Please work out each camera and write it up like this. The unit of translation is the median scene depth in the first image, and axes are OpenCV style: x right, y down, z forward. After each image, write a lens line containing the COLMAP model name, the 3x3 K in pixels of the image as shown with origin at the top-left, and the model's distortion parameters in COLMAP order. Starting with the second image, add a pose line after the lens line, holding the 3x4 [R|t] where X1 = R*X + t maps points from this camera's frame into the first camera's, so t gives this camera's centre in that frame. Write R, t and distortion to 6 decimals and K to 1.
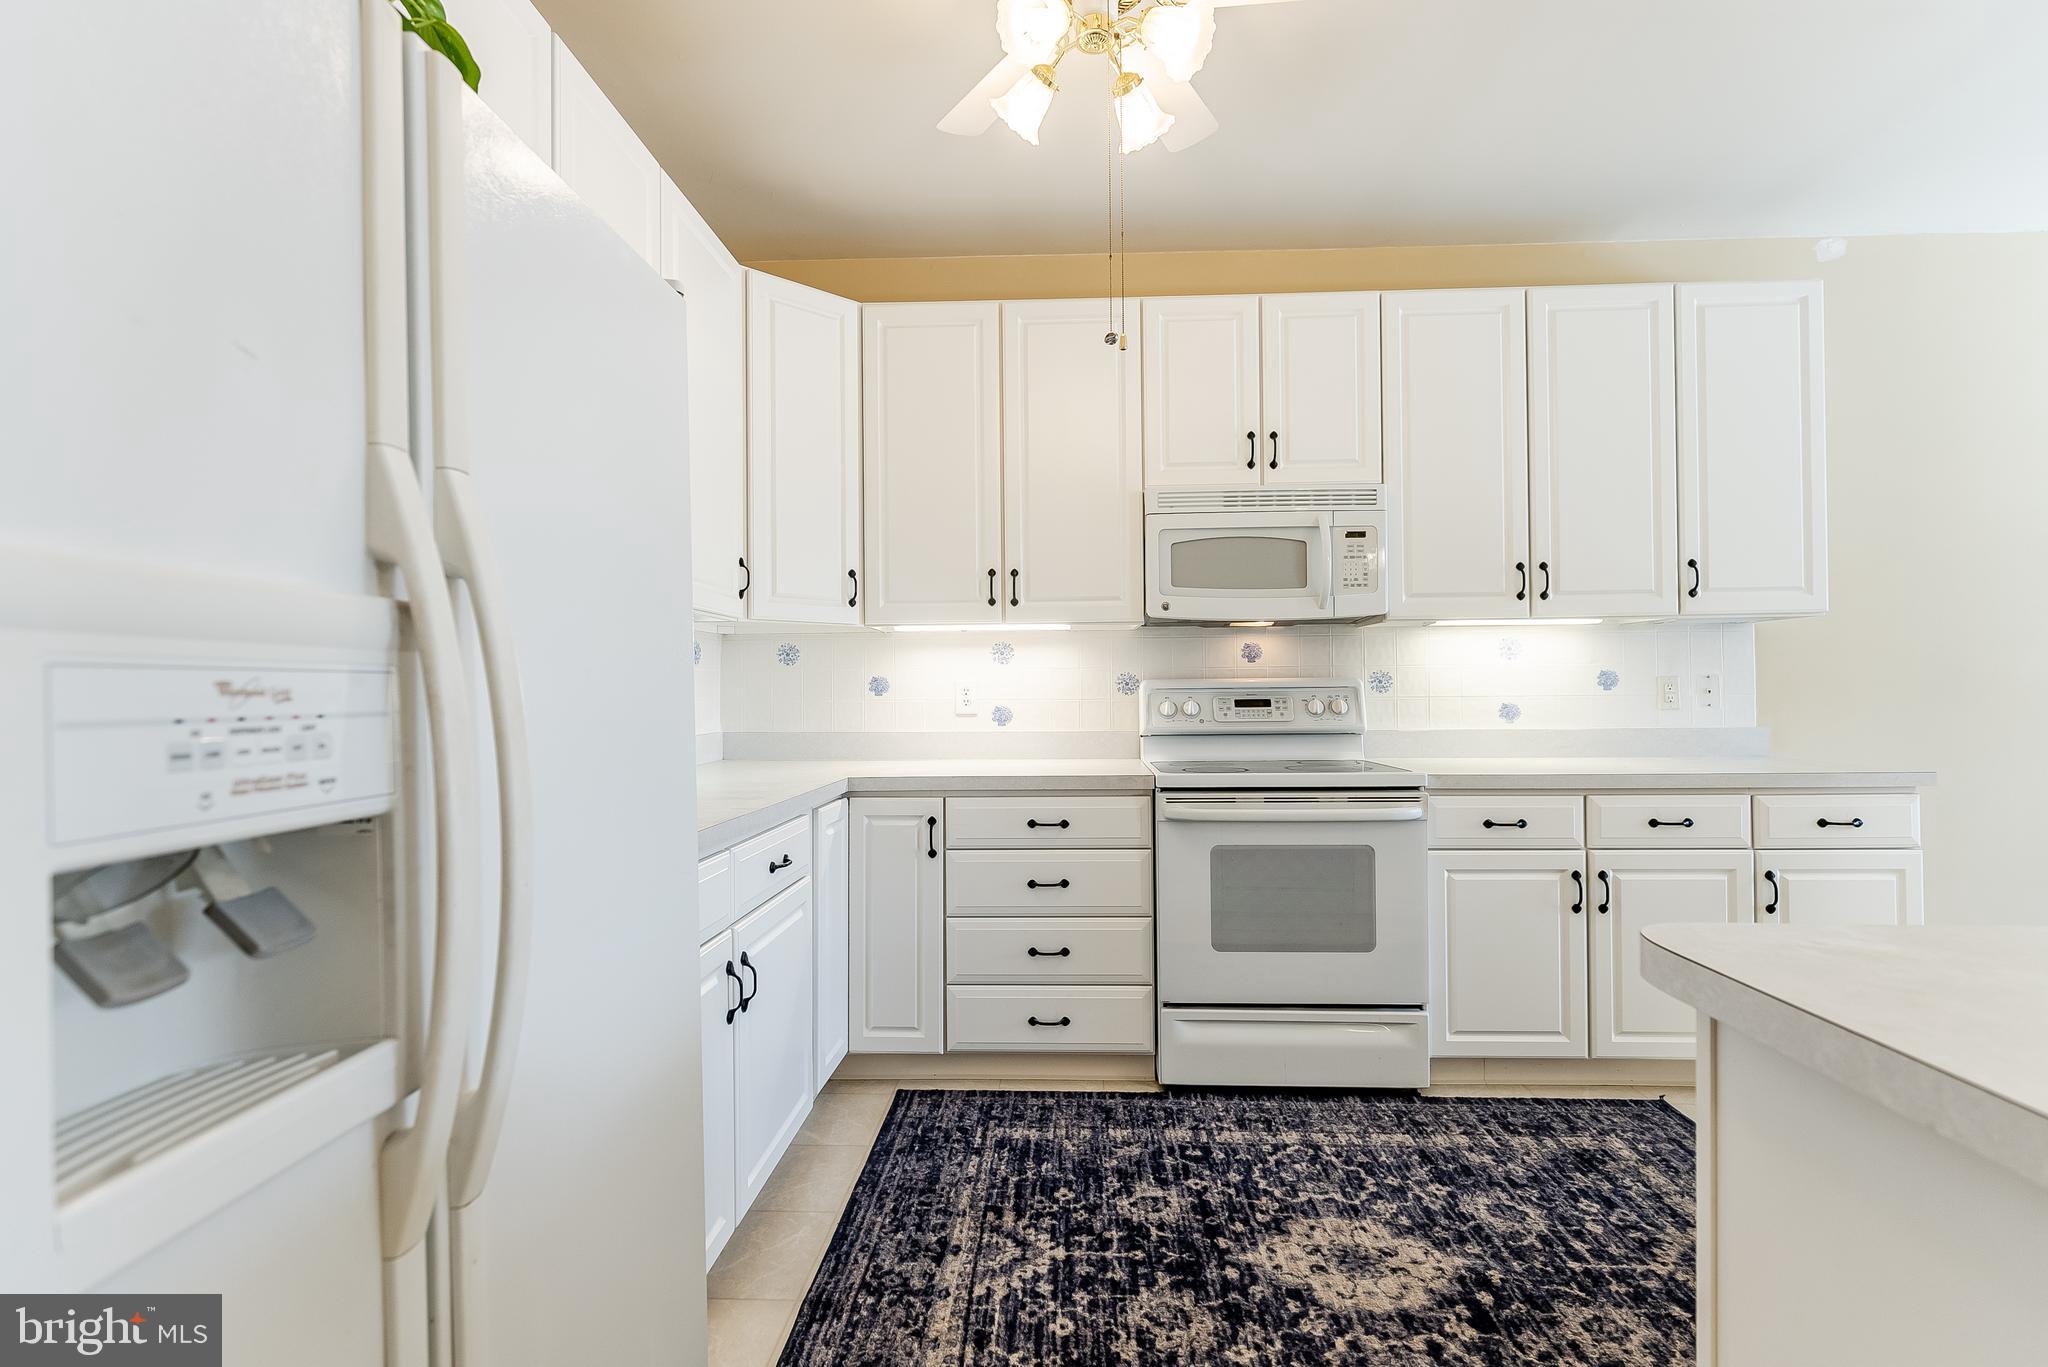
lens RADIAL K [[939.7, 0, 1024.0], [0, 939.7, 683.5], [0, 0, 1]] dist [-0.000431, -0.000025]
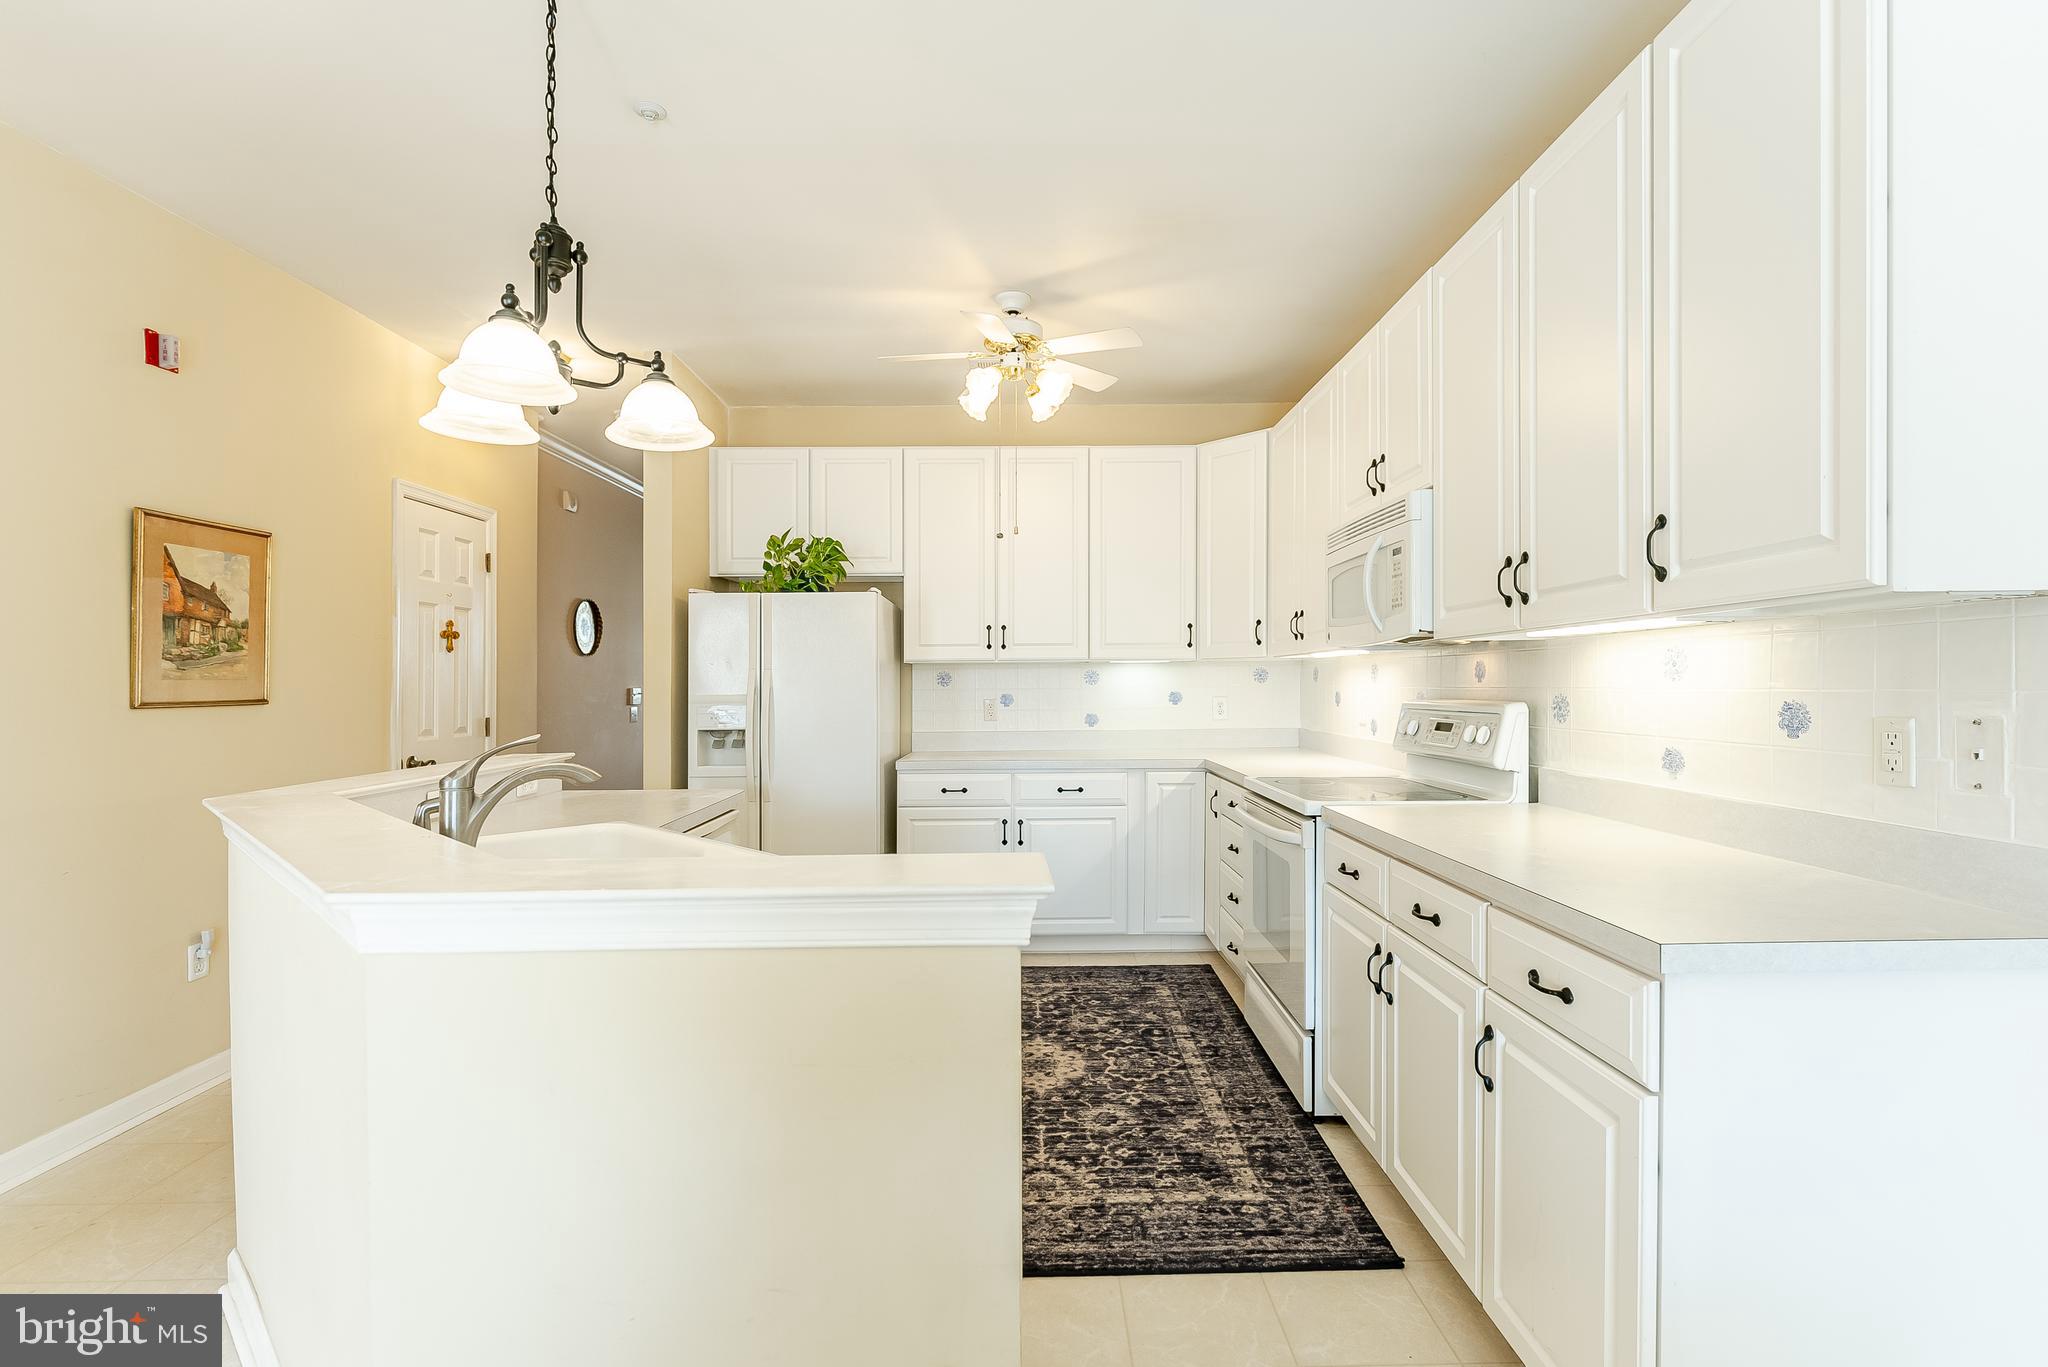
lens RADIAL K [[927.8, 0, 1030.4], [0, 927.8, 750.5], [0, 0, 1]] dist [-0.002060, -0.000283]
pose [[0.045935, 0.076330, -0.996024, 1.632117], [0.017530, 0.996861, 0.077202, -0.049384], [0.998791, -0.021006, 0.044452, 0.783796]]
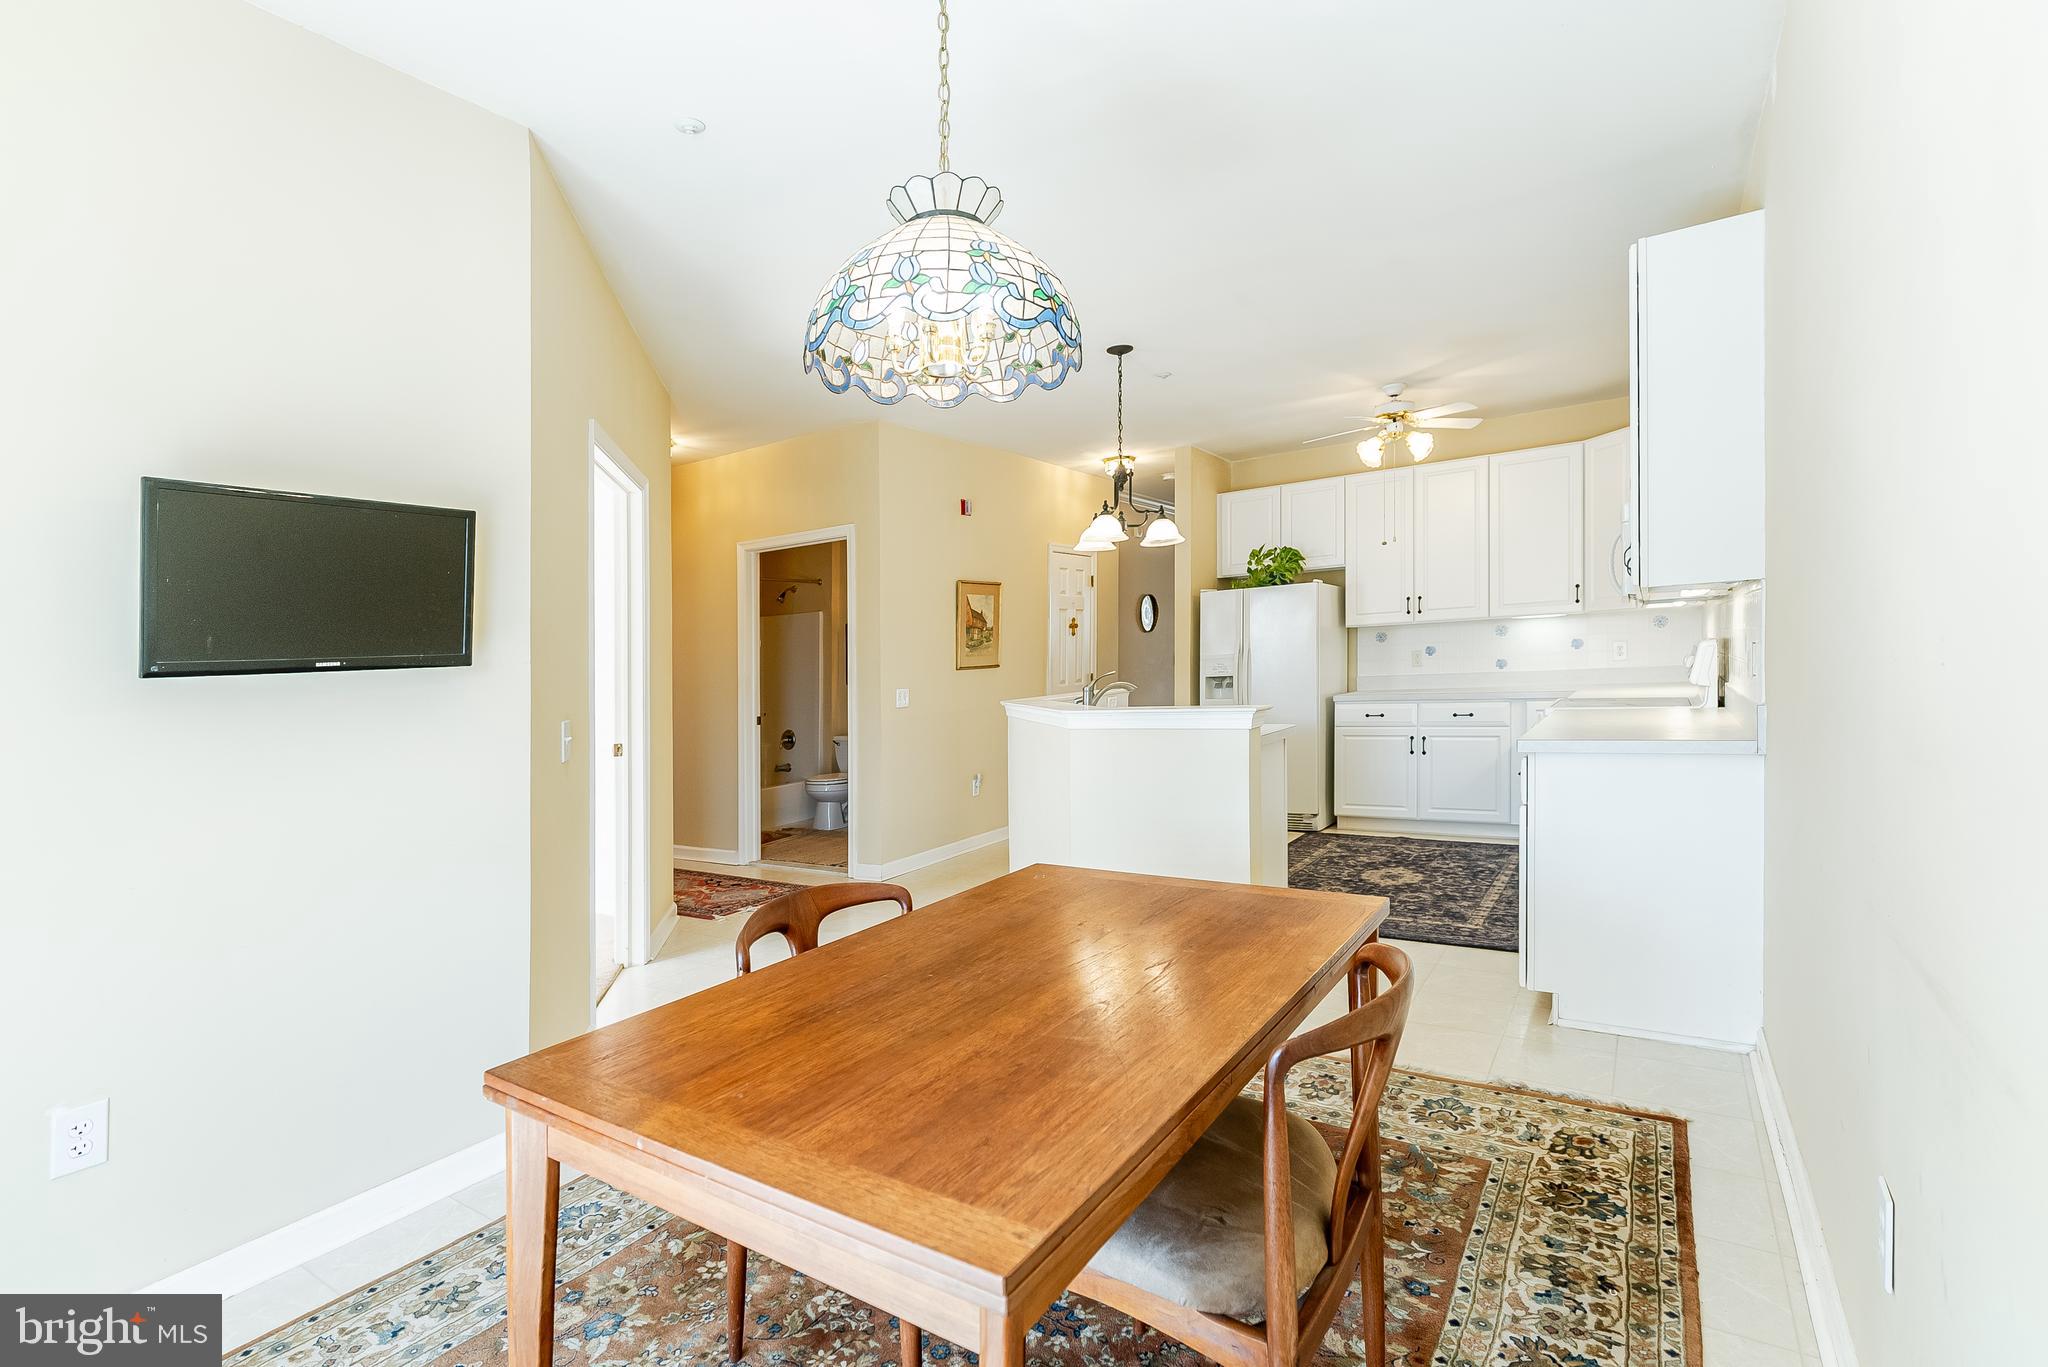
lens RADIAL K [[927.8, 0, 1030.4], [0, 927.8, 750.5], [0, 0, 1]] dist [-0.002060, -0.000283]
pose [[-0.513811, 0.112916, -0.850440, 2.555669], [0.060496, 0.993601, 0.095375, -0.043355], [0.855768, -0.002444, -0.517355, 1.237123]]
